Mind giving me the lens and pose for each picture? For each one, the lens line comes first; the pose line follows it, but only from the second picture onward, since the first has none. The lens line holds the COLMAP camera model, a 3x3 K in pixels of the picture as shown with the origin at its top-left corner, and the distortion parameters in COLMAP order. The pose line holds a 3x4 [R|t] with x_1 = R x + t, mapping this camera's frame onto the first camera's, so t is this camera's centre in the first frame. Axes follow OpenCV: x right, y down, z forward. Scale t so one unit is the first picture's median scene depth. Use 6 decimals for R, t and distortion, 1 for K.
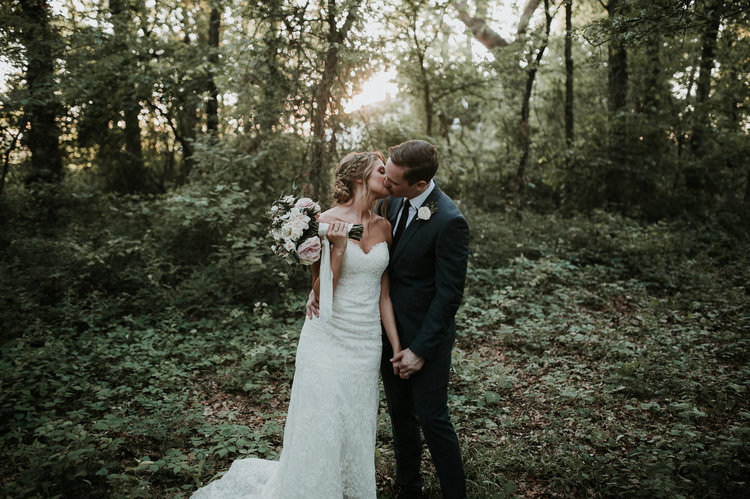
lens RADIAL K [[751.7, 0, 375.0], [0, 751.7, 249.5], [0, 0, 1]] dist [-0.025232, -0.003390]
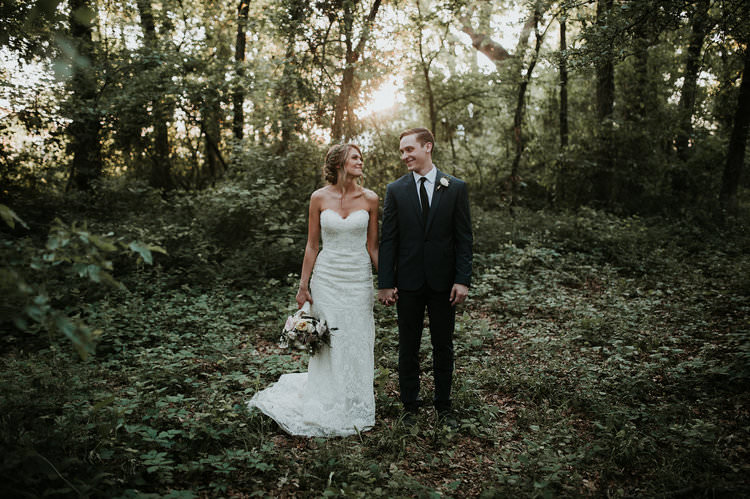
lens RADIAL K [[751.7, 0, 375.0], [0, 751.7, 249.5], [0, 0, 1]] dist [-0.025232, -0.003390]
pose [[0.999937, 0.001922, -0.011062, -0.002018], [-0.002019, 0.999960, -0.008709, 0.025021], [0.011045, 0.008730, 0.999901, -0.143293]]
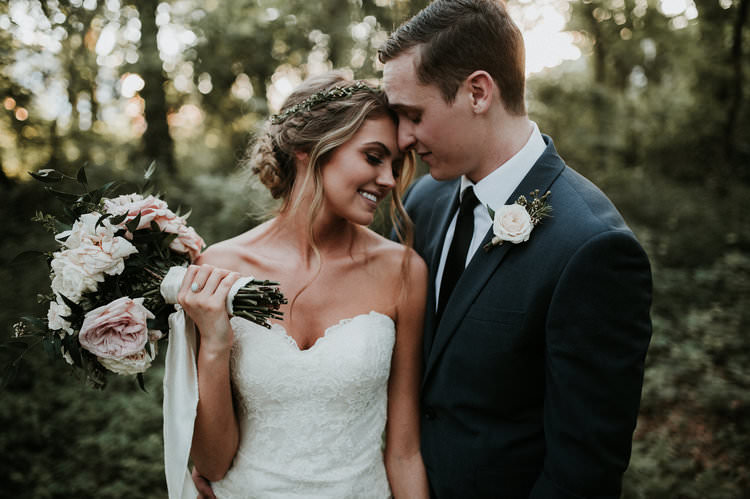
lens RADIAL K [[751.7, 0, 375.0], [0, 751.7, 249.5], [0, 0, 1]] dist [-0.025232, -0.003390]
pose [[0.973846, 0.015168, -0.226703, 0.028605], [-0.005425, 0.999037, 0.043536, -0.018123], [0.227145, -0.041168, 0.972990, 0.232315]]
